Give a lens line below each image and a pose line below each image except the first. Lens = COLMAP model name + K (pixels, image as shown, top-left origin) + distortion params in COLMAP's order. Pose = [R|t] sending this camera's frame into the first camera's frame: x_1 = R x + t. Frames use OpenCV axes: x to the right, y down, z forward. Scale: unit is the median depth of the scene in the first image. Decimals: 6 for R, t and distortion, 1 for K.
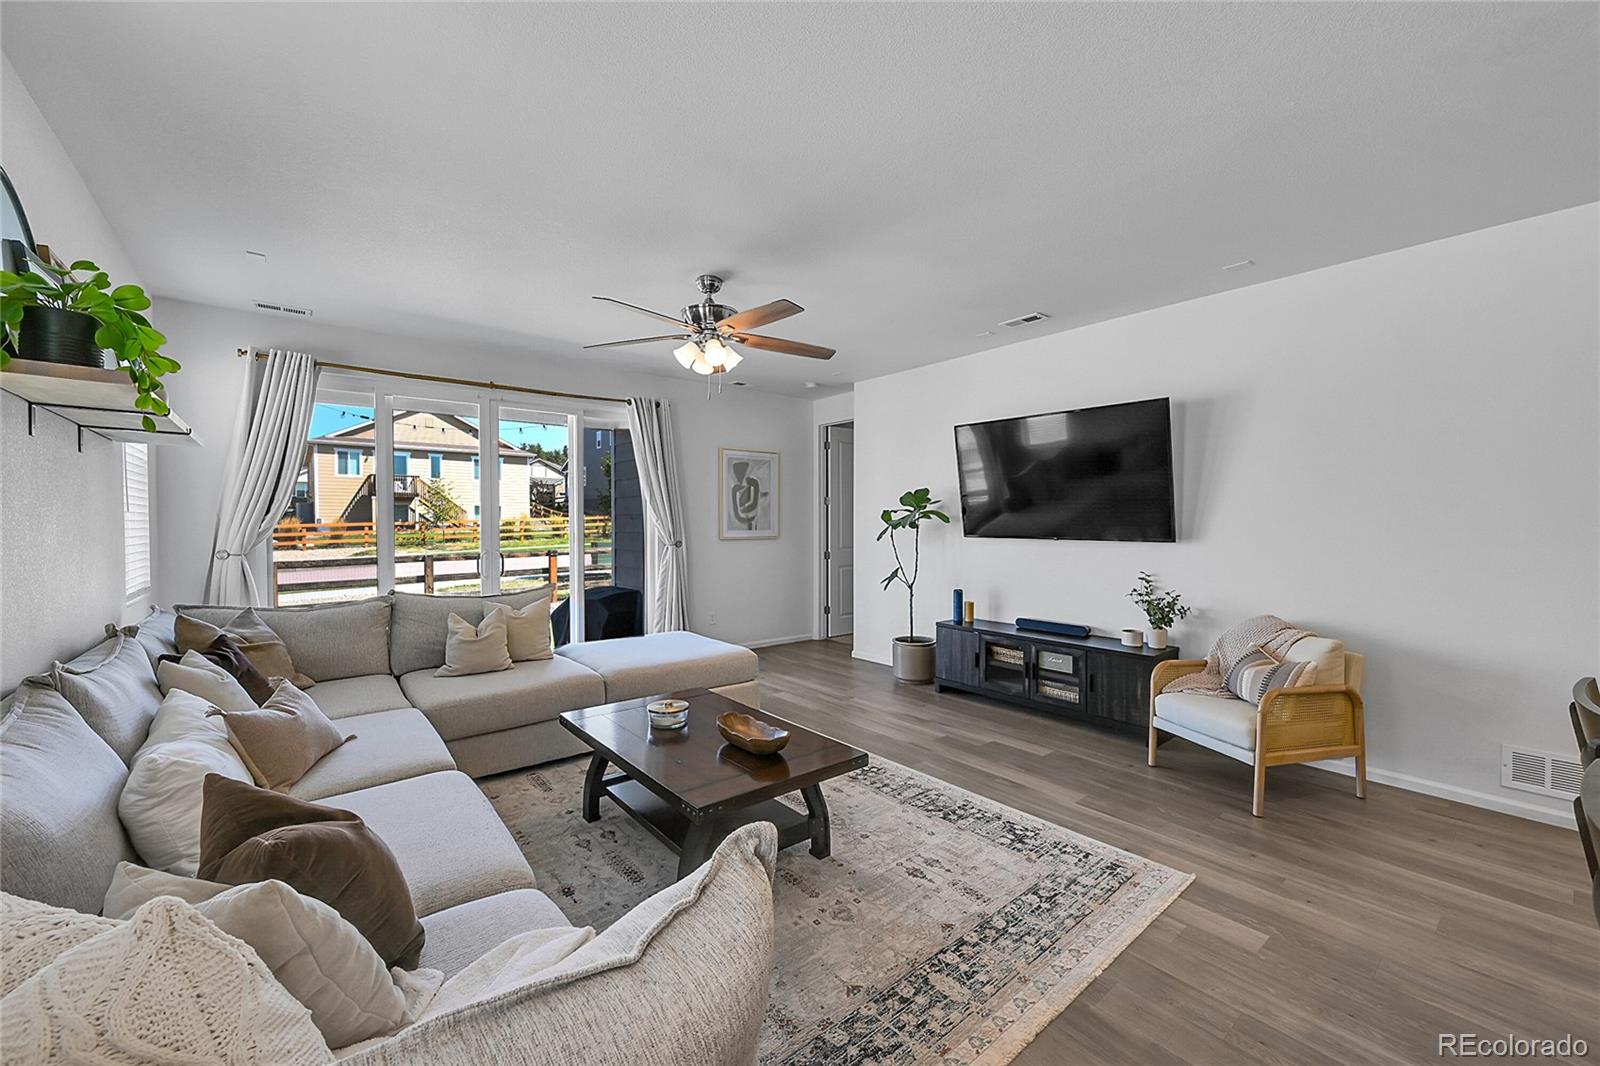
lens RADIAL K [[629.5, 0, 799.4], [0, 629.5, 536.7], [0, 0, 1]] dist [-0.000564, -0.000331]
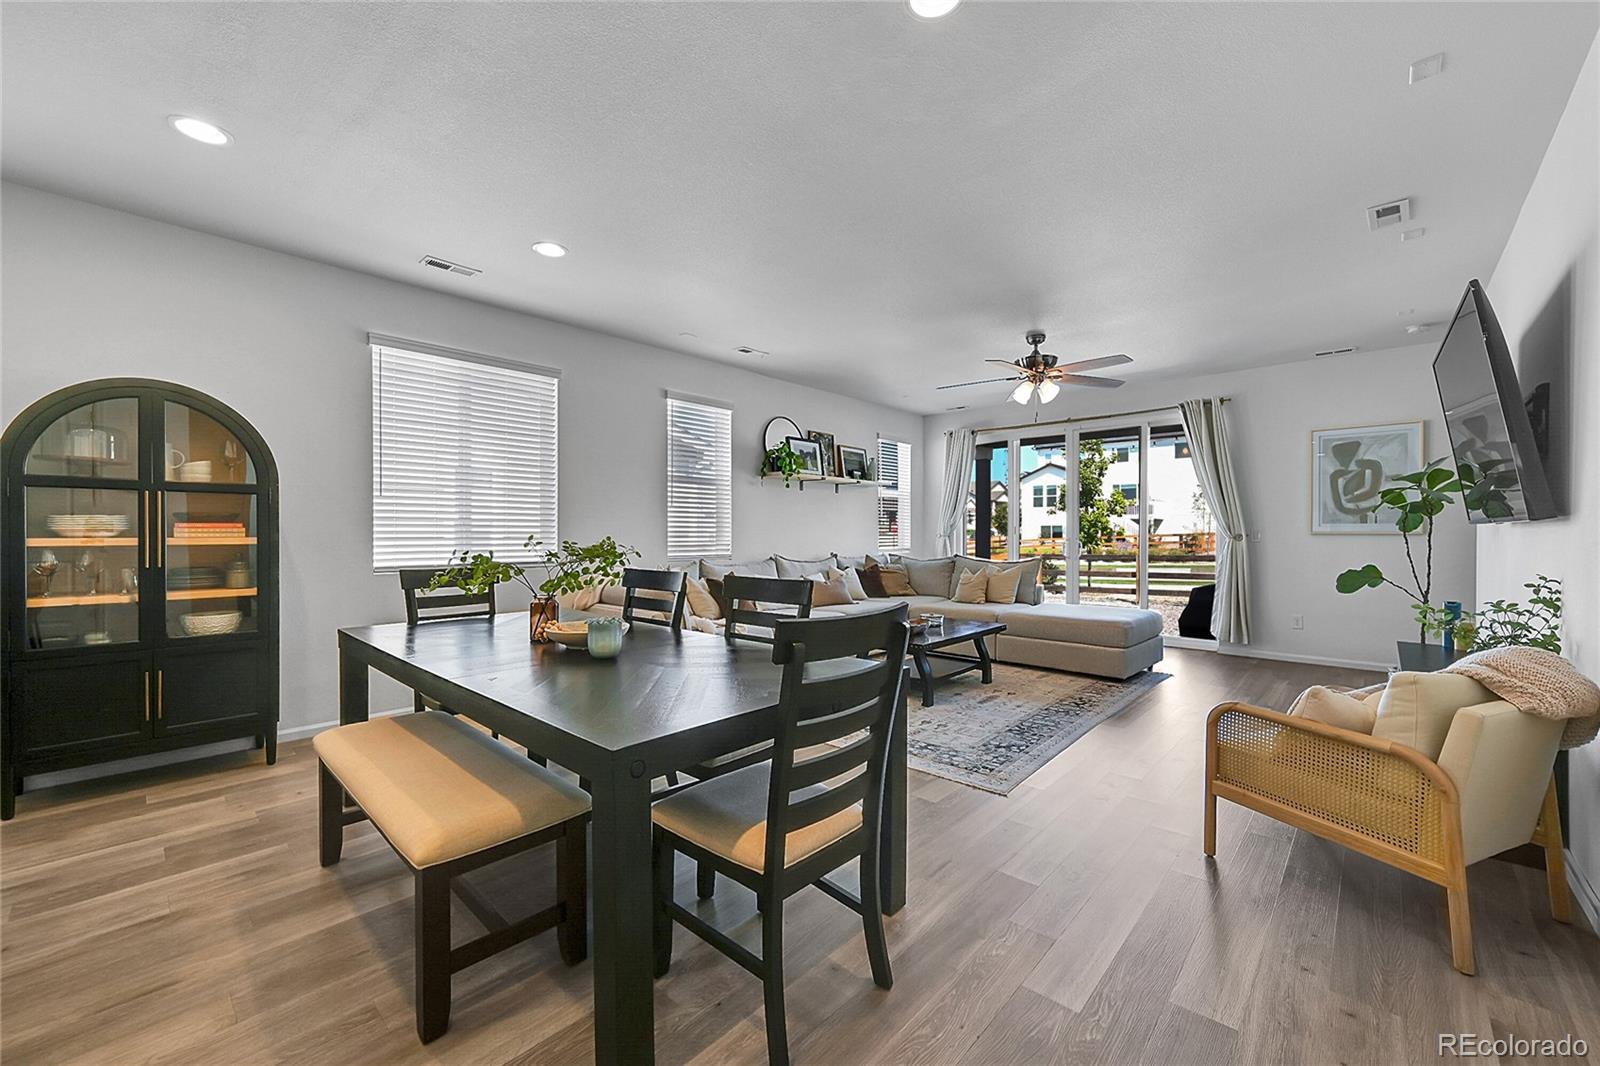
lens RADIAL K [[634.2, 0, 800.0], [0, 634.2, 539.1], [0, 0, 1]] dist [-0.000701, 0.000040]
pose [[0.144629, 0.010860, -0.989426, 0.844258], [-0.024331, 0.999676, 0.007416, 0.028990], [0.989187, 0.023001, 0.144847, 0.209287]]
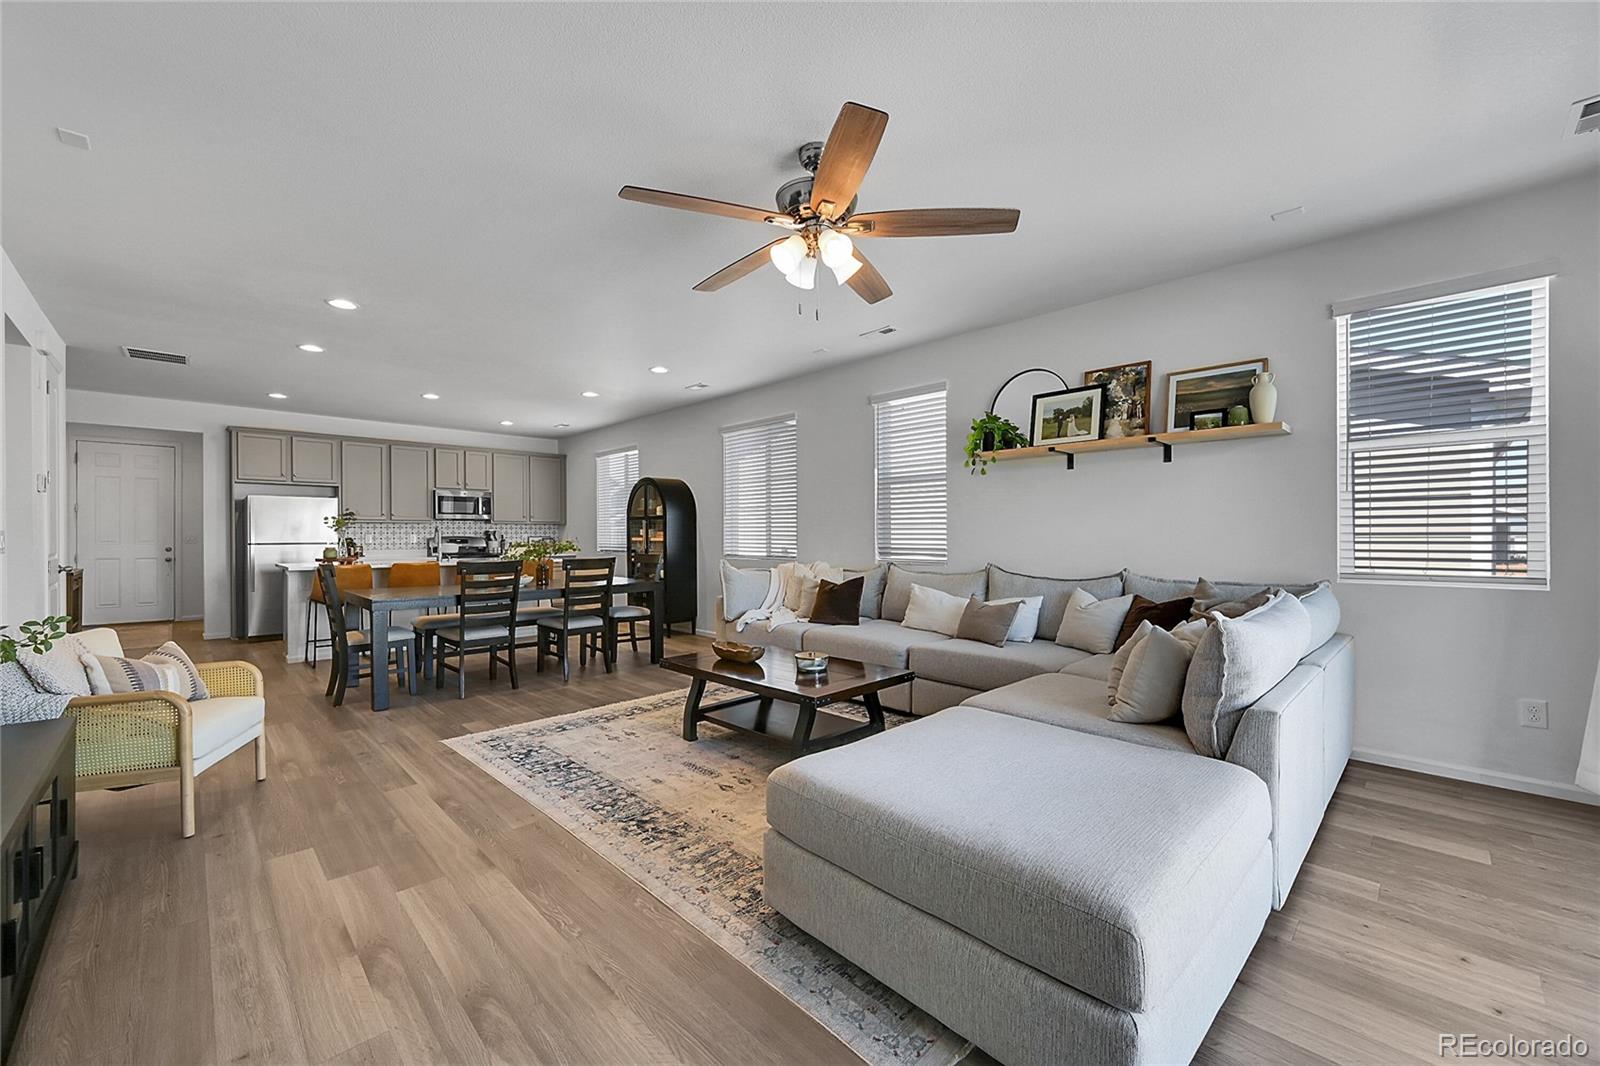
lens RADIAL K [[625.1, 0, 796.3], [0, 625.1, 535.8], [0, 0, 1]] dist [0.001976, 0.000093]
pose [[-0.995821, 0.001742, -0.091315, -0.039795], [-0.000423, 0.999719, 0.023682, 0.006436], [0.091330, 0.023621, -0.995540, 1.234000]]
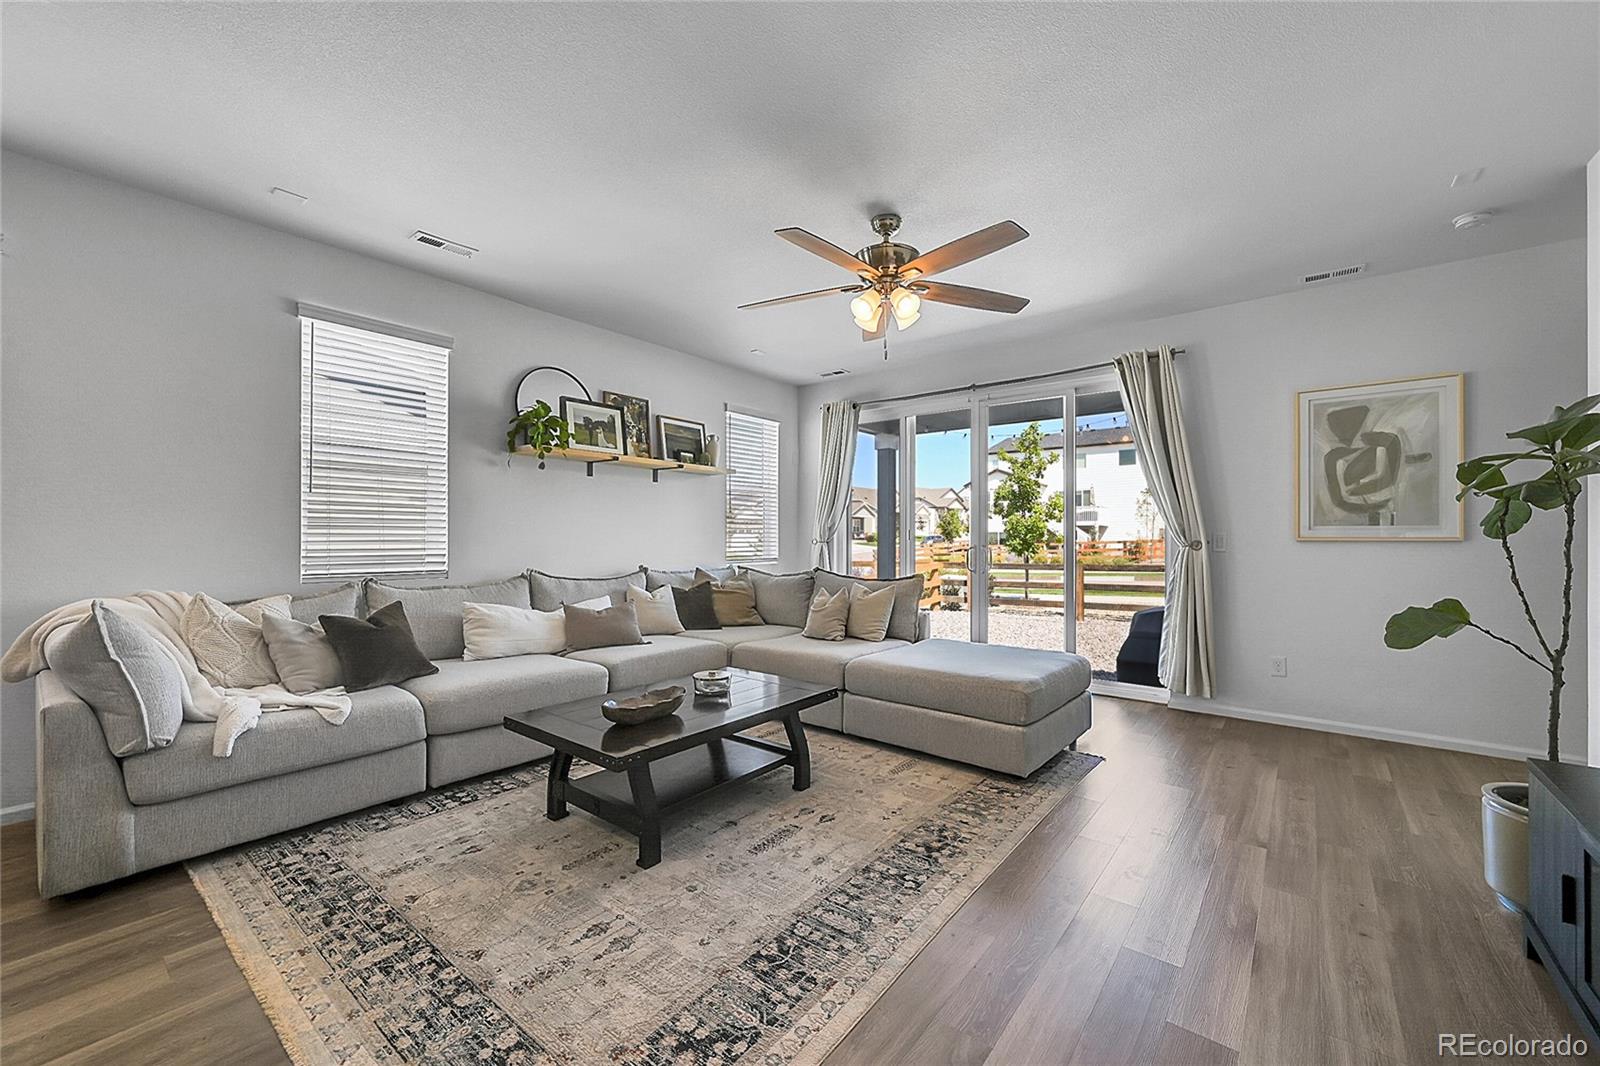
lens RADIAL K [[632.0, 0, 801.5], [0, 632.0, 537.4], [0, 0, 1]] dist [-0.000523, -0.000129]
pose [[0.210353, -0.000629, -0.977625, 0.484343], [-0.027215, 0.999608, -0.006499, 0.023354], [0.977247, 0.027973, 0.210253, 0.517351]]
